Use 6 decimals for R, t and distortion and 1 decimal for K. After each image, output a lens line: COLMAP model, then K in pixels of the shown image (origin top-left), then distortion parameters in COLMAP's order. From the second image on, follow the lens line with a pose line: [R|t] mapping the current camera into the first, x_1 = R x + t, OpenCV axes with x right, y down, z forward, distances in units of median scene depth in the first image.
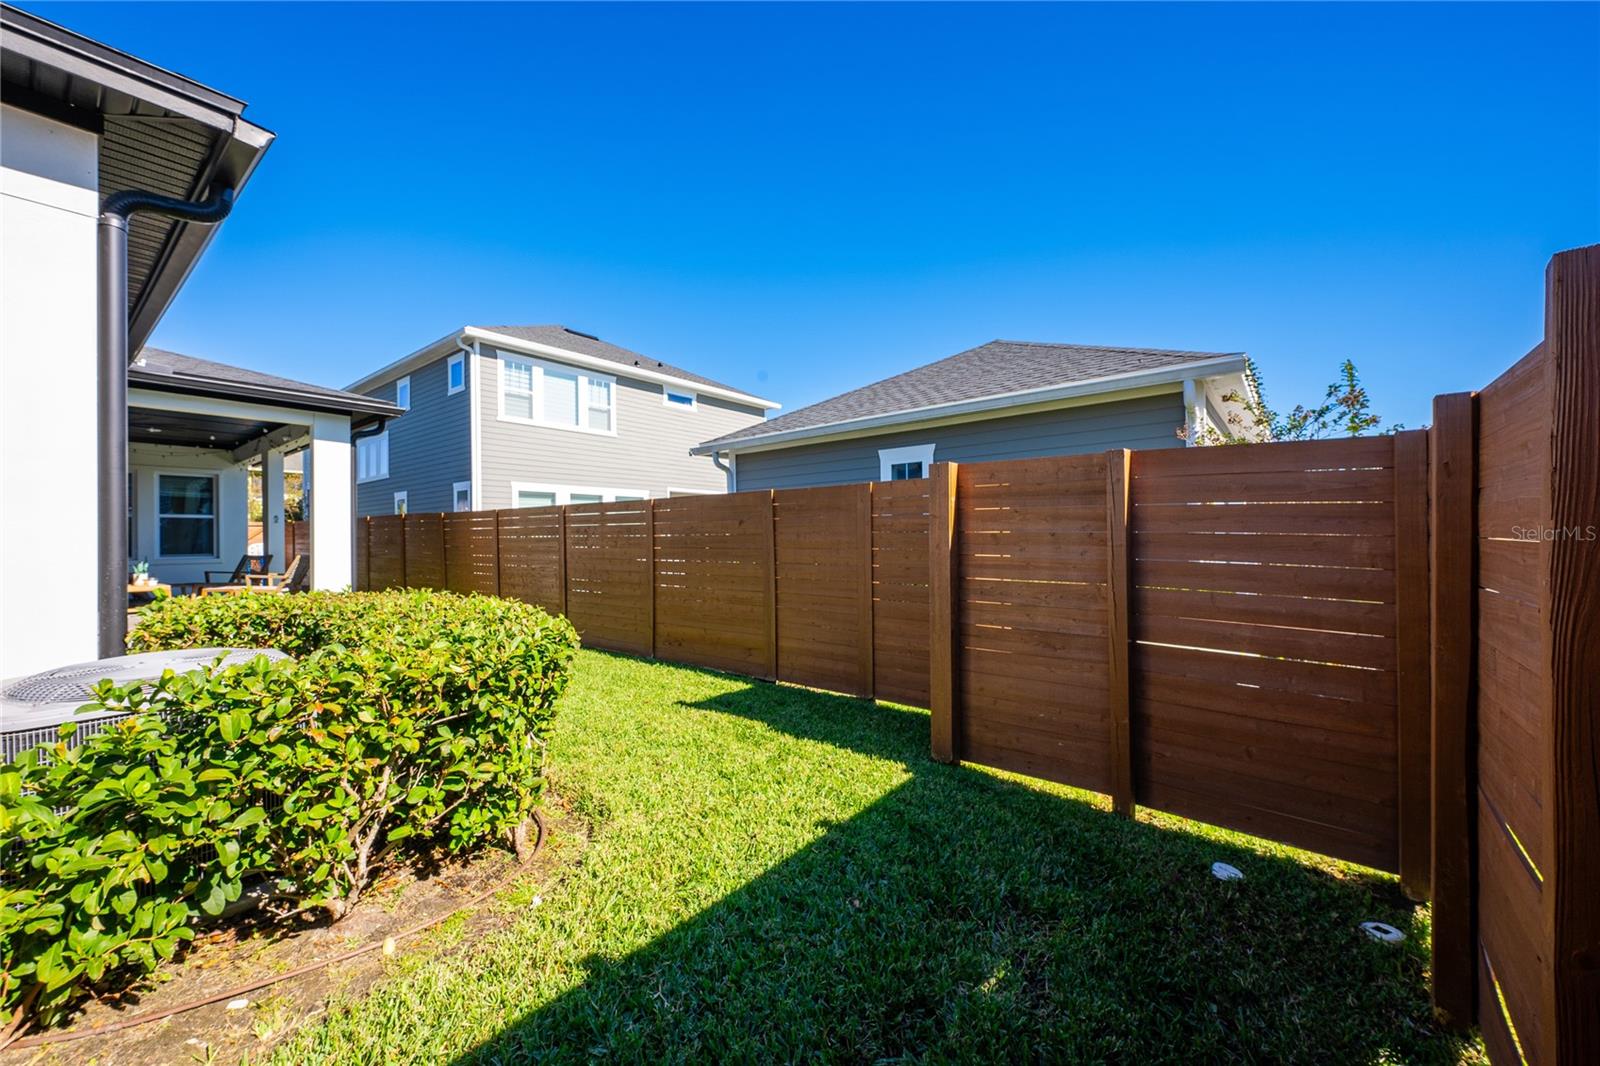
lens RADIAL K [[624.3, 0, 800.0], [0, 624.3, 533.0], [0, 0, 1]] dist [-0.001174, -0.000039]
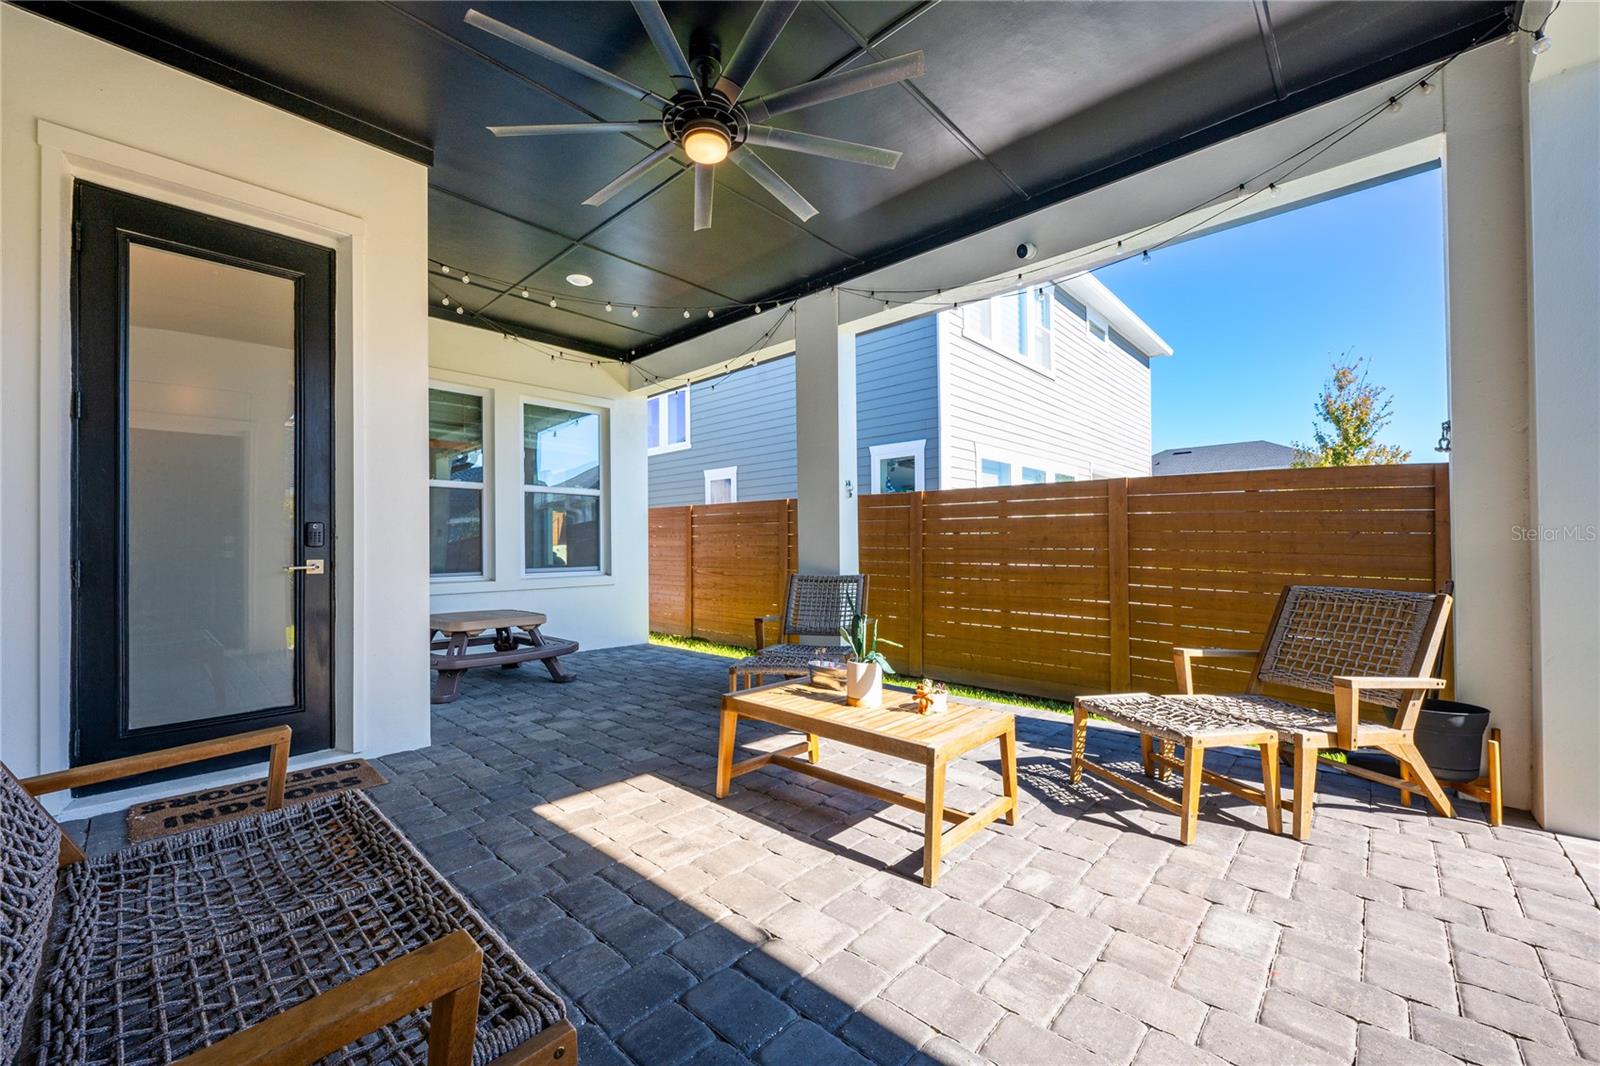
lens RADIAL K [[624.3, 0, 800.0], [0, 624.3, 533.0], [0, 0, 1]] dist [-0.001174, -0.000039]
pose [[0.998025, 0.000541, -0.062818, -0.552184], [-0.000937, 0.999980, -0.006271, 0.006634], [0.062814, 0.006318, 0.998005, 0.375418]]
